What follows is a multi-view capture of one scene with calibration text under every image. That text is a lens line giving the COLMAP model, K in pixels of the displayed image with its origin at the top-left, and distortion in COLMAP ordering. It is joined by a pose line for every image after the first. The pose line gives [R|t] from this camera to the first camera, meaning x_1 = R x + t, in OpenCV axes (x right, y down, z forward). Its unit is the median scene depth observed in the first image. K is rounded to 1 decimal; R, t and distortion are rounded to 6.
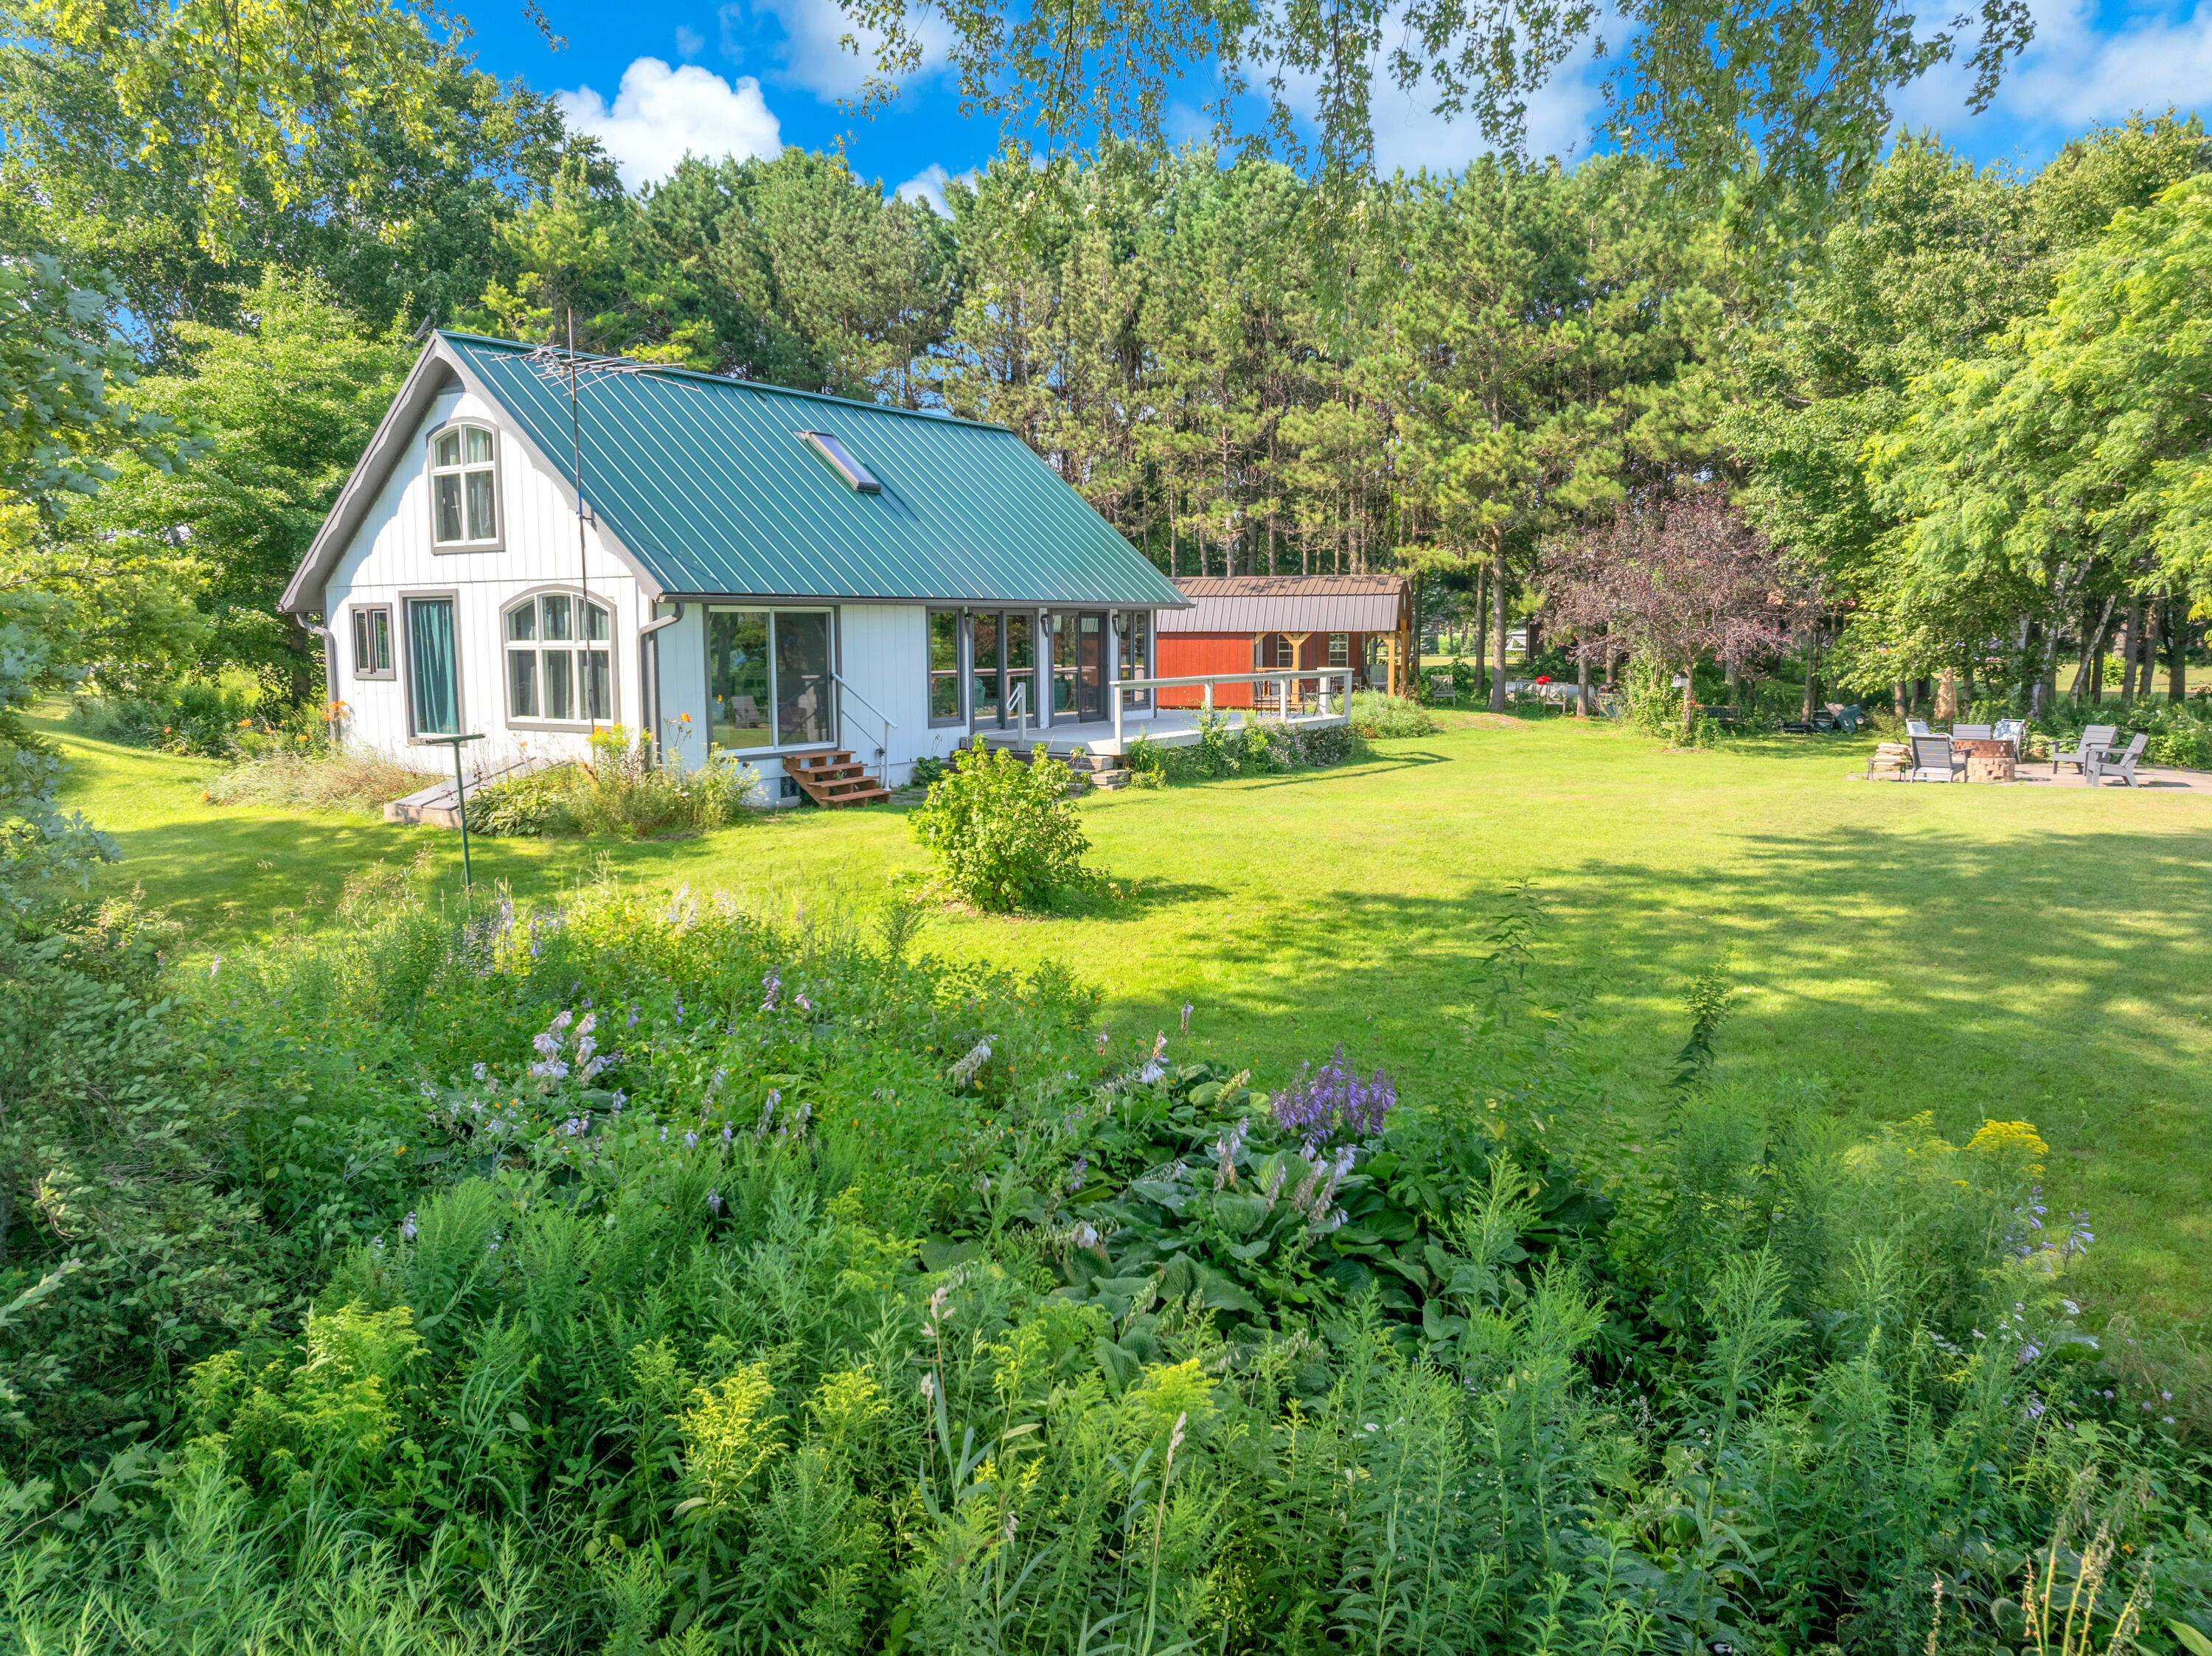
lens RADIAL K [[1550.5, 0, 1106.0], [0, 1550.5, 828.0], [0, 0, 1]] dist [-0.041124, -0.000787]
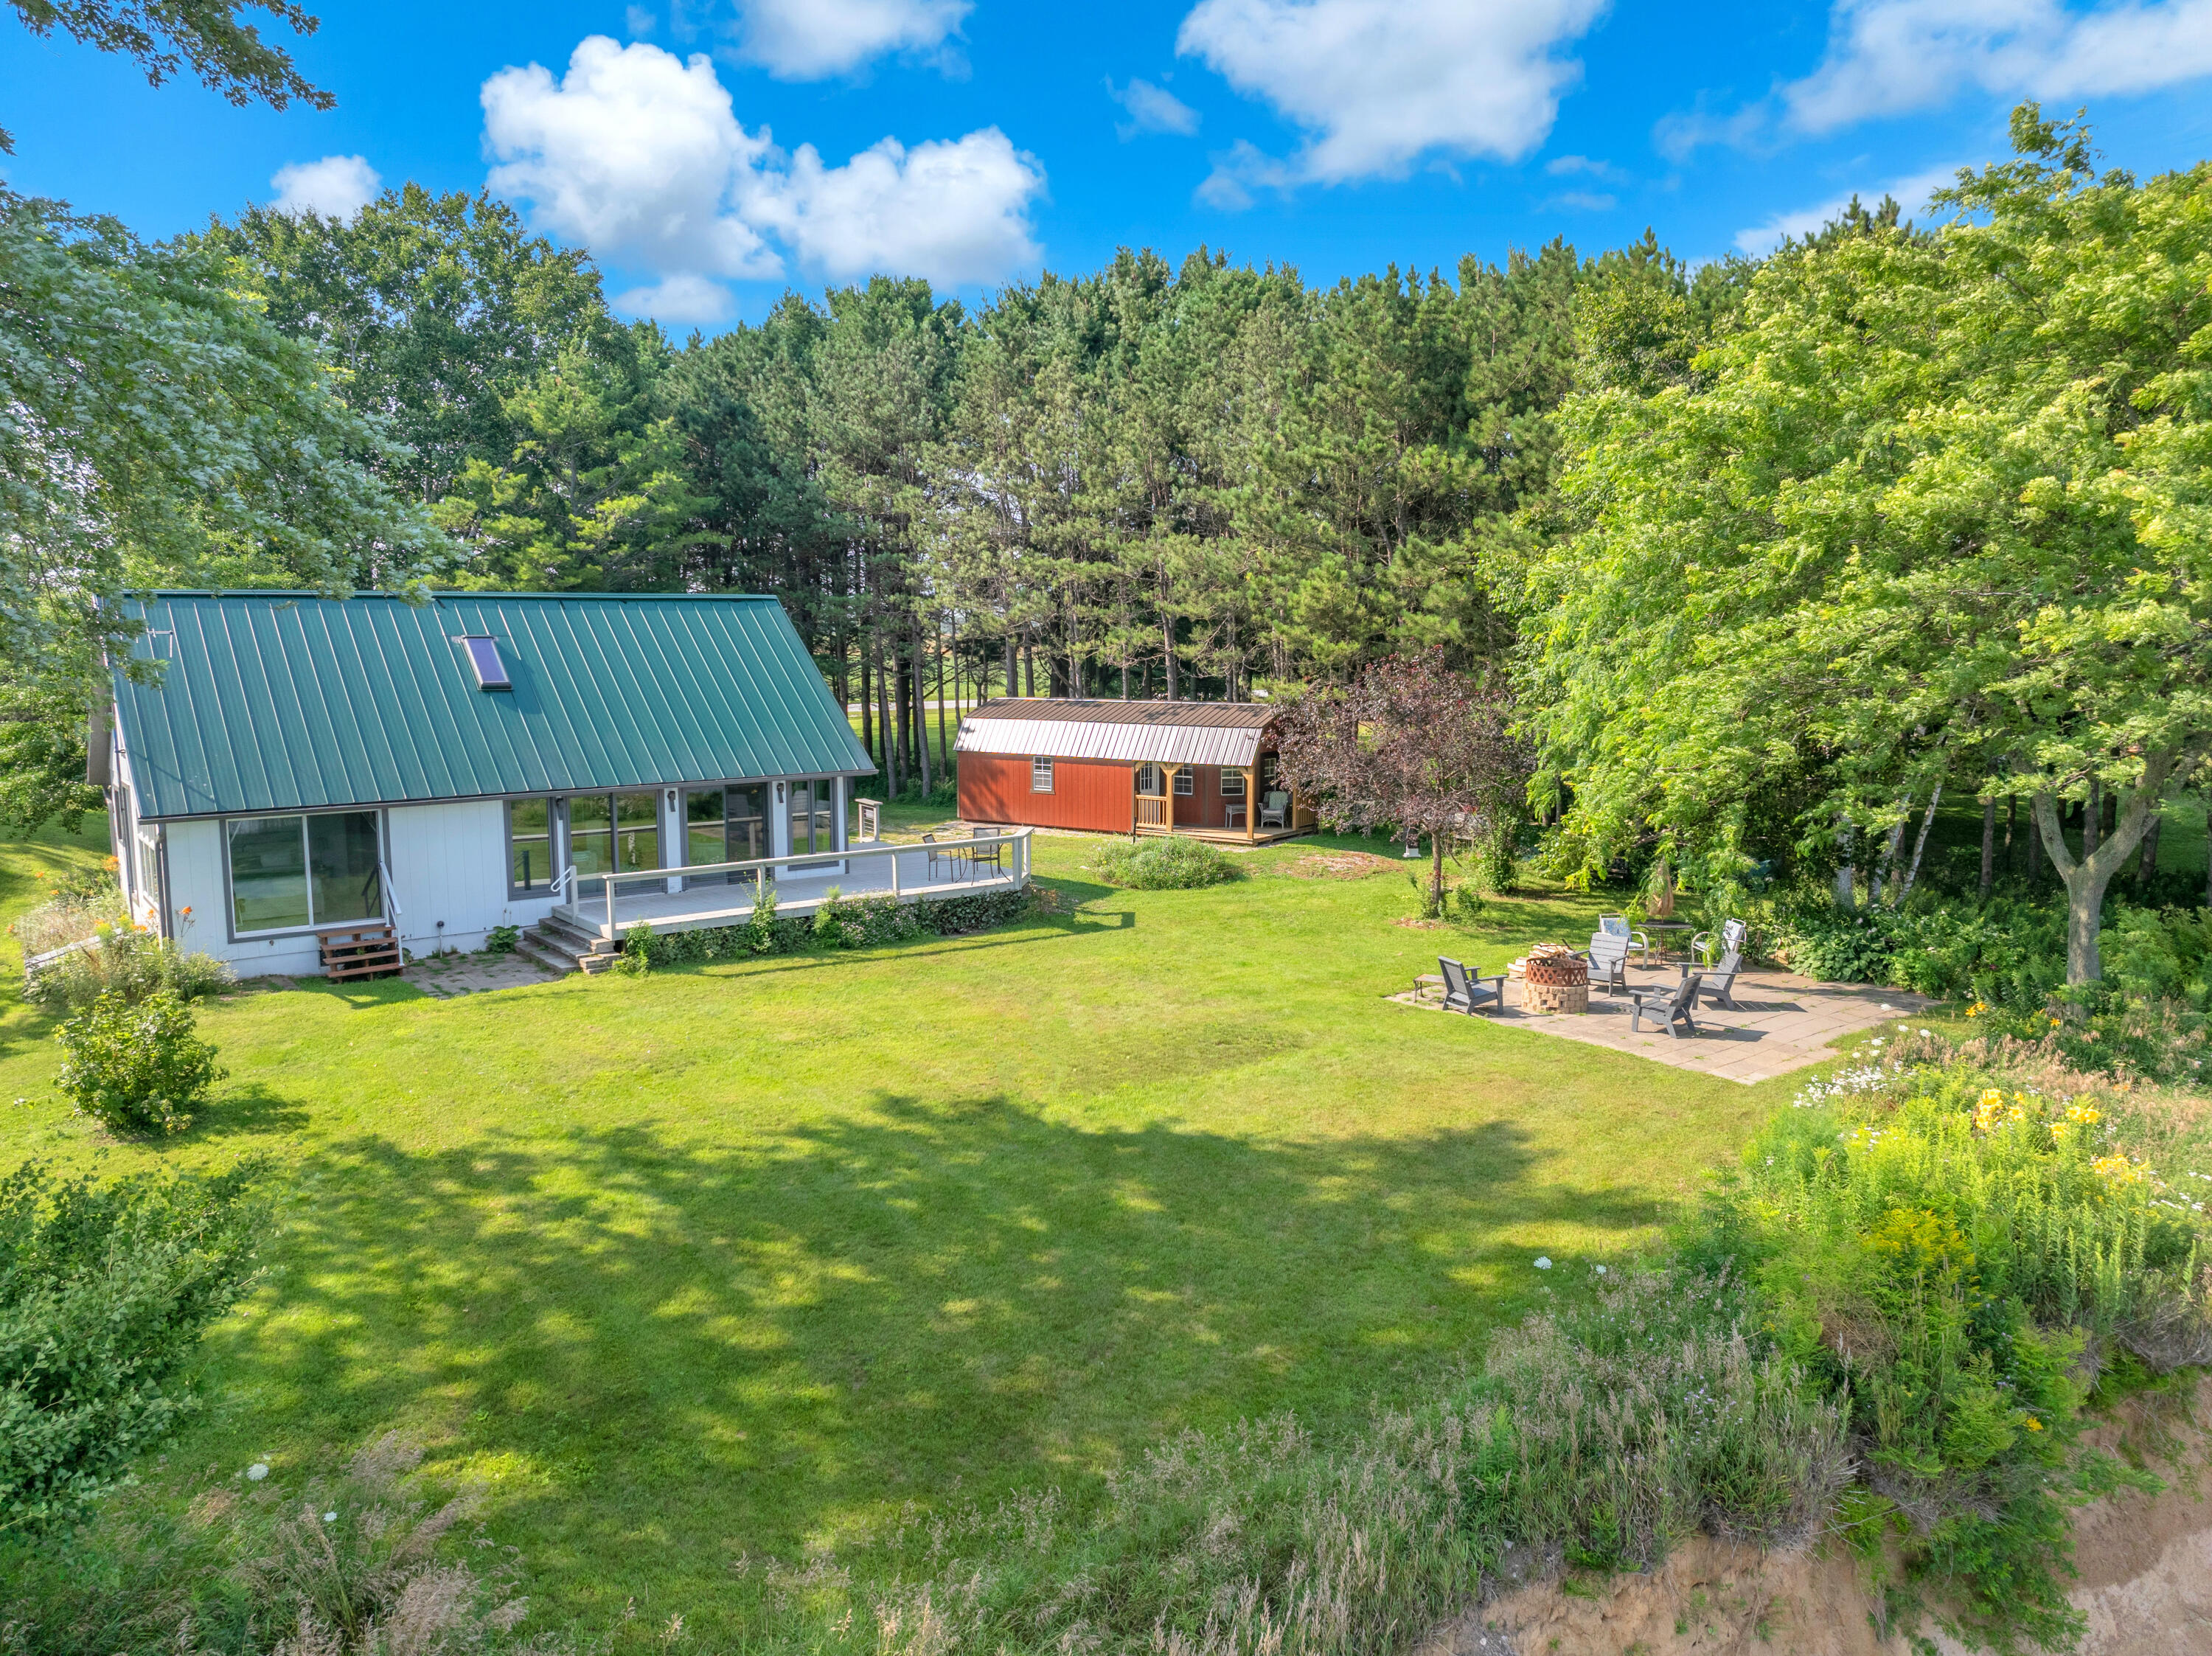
lens RADIAL K [[1550.5, 0, 1106.0], [0, 1550.5, 828.0], [0, 0, 1]] dist [-0.041124, -0.000787]
pose [[0.945360, 0.041055, -0.323434, 0.617109], [-0.041687, 0.999118, 0.004977, -0.130468], [0.323353, 0.008778, 0.946238, 0.052021]]
